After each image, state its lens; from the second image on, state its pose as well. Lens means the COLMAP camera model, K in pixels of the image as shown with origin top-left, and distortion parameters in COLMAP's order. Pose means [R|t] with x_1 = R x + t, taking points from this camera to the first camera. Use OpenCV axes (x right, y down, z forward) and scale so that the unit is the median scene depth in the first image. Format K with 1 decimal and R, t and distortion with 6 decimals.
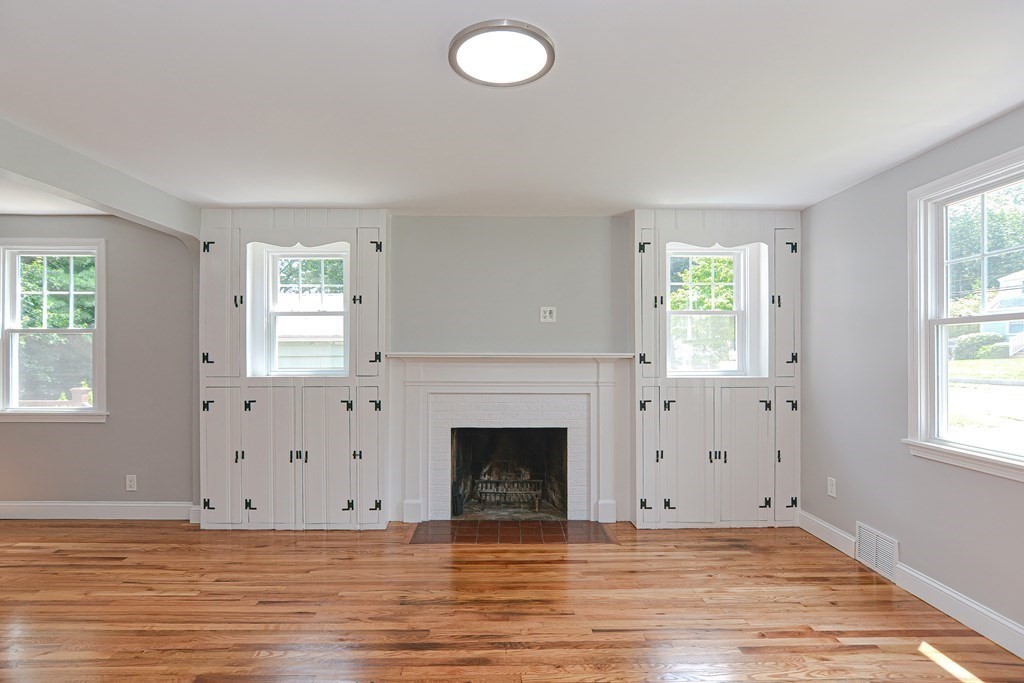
lens RADIAL K [[518.0, 0, 515.3], [0, 518.0, 352.8], [0, 0, 1]] dist [-0.021419, 0.011252]
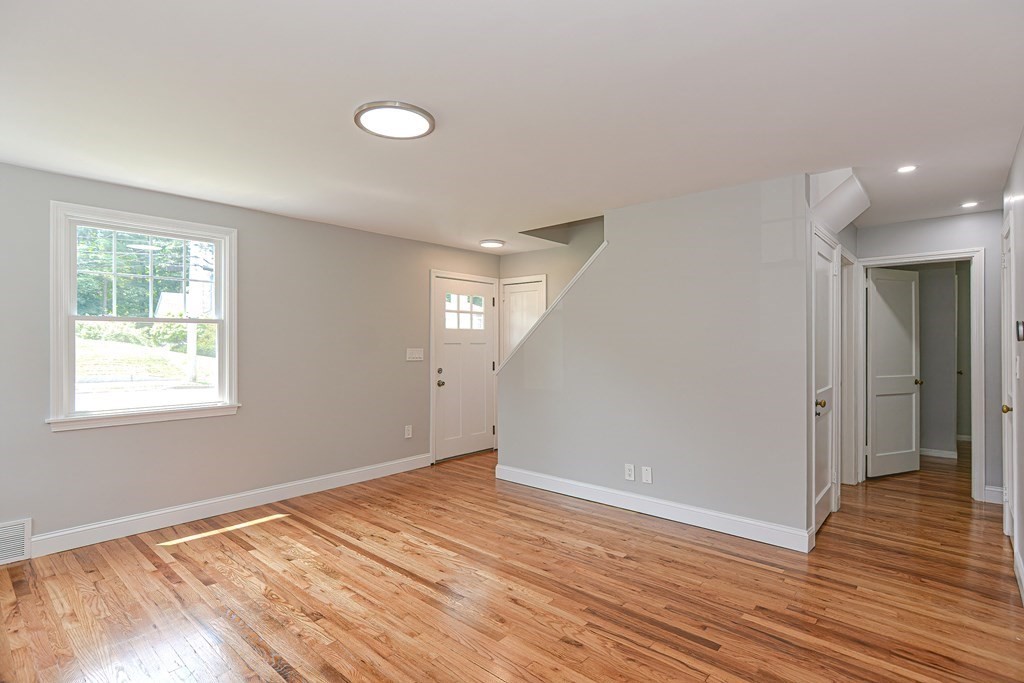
lens RADIAL K [[512.0, 0, 507.5], [0, 512.0, 340.3], [0, 0, 1]] dist [-0.021474, 0.010880]
pose [[-0.731023, 0.002372, 0.682349, -0.541714], [-0.001083, 0.999989, -0.004636, -0.000591], [-0.682352, -0.004128, -0.731012, 0.836026]]
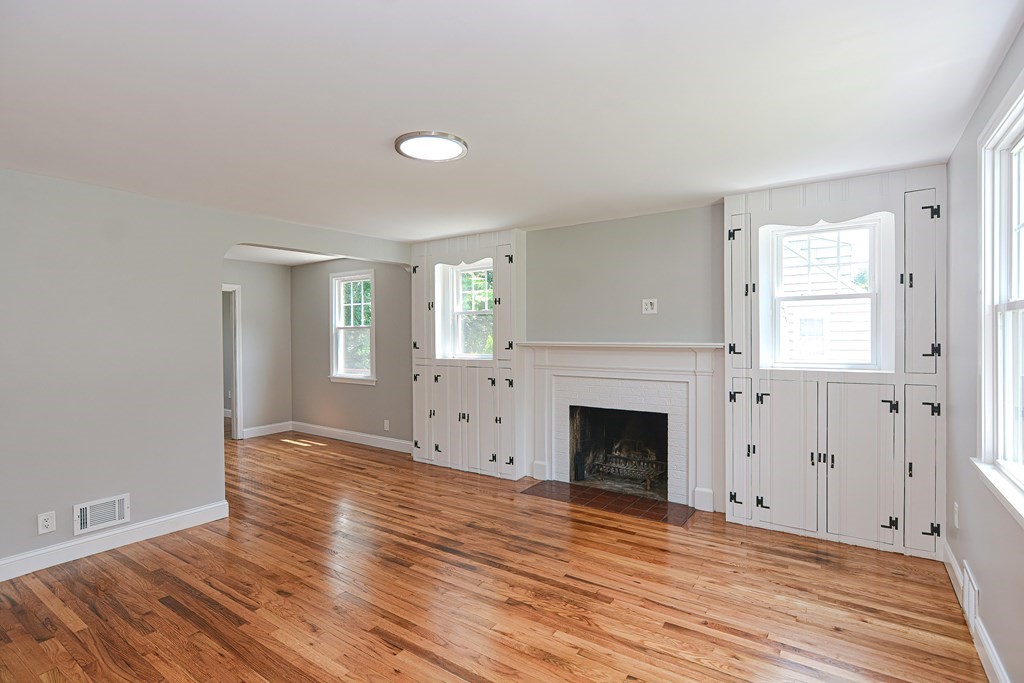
lens RADIAL K [[512.0, 0, 507.5], [0, 512.0, 340.3], [0, 0, 1]] dist [-0.021474, 0.010880]
pose [[0.807367, 0.000987, -0.590048, 0.475691], [0.006062, 0.999932, 0.009967, -0.017129], [0.590018, -0.011623, 0.807306, -0.027921]]
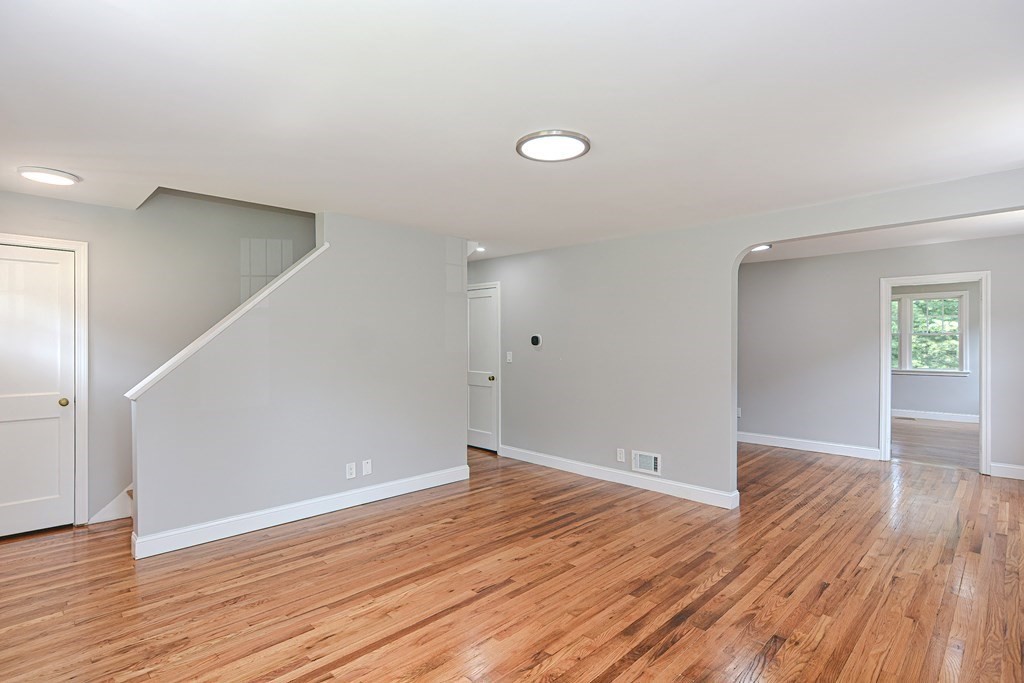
lens RADIAL K [[504.4, 0, 514.5], [0, 504.4, 342.7], [0, 0, 1]] dist [-0.021337, 0.010509]
pose [[-0.720420, 0.001741, -0.693536, 0.490099], [0.000391, 0.999998, 0.002104, -0.012861], [0.693538, 0.001245, -0.720419, 0.919805]]
